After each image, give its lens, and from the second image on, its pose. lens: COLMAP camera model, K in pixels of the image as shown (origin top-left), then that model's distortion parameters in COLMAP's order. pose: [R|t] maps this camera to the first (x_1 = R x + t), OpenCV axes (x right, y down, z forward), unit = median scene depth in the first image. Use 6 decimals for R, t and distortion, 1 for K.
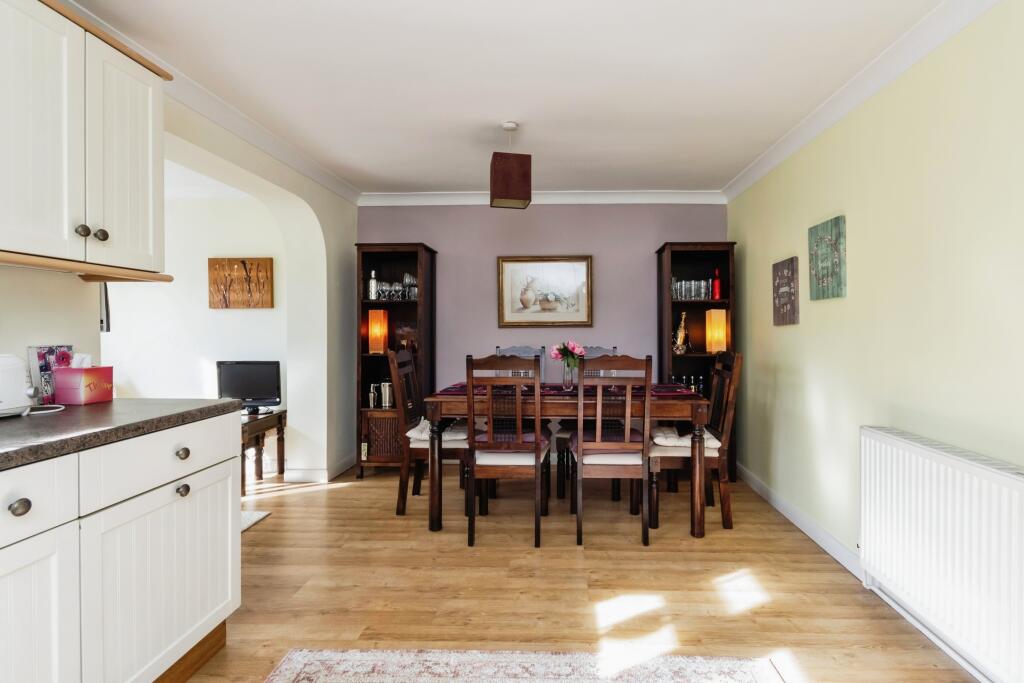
lens RADIAL K [[494.1, 0, 543.8], [0, 494.1, 327.2], [0, 0, 1]] dist [-0.001757, 0.000141]
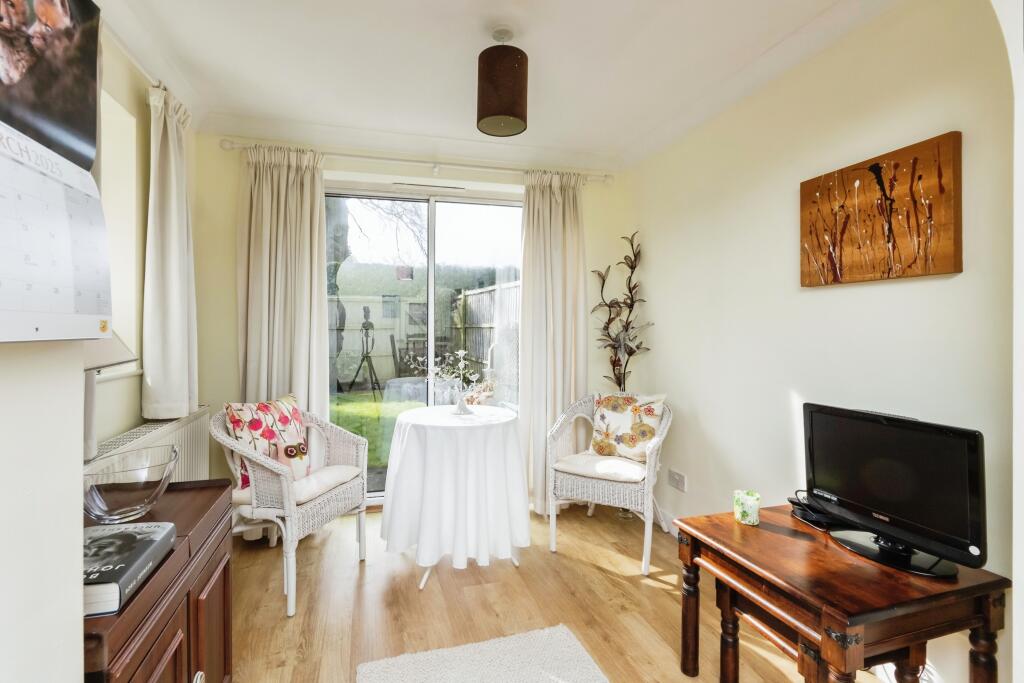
lens RADIAL K [[494.1, 0, 513.1], [0, 494.1, 331.0], [0, 0, 1]] dist [-0.001757, 0.000141]
pose [[0.323783, 0.005610, -0.946115, -0.319539], [-0.002991, 0.999983, 0.004906, 0.002033], [0.946127, 0.001241, 0.323794, 0.586576]]
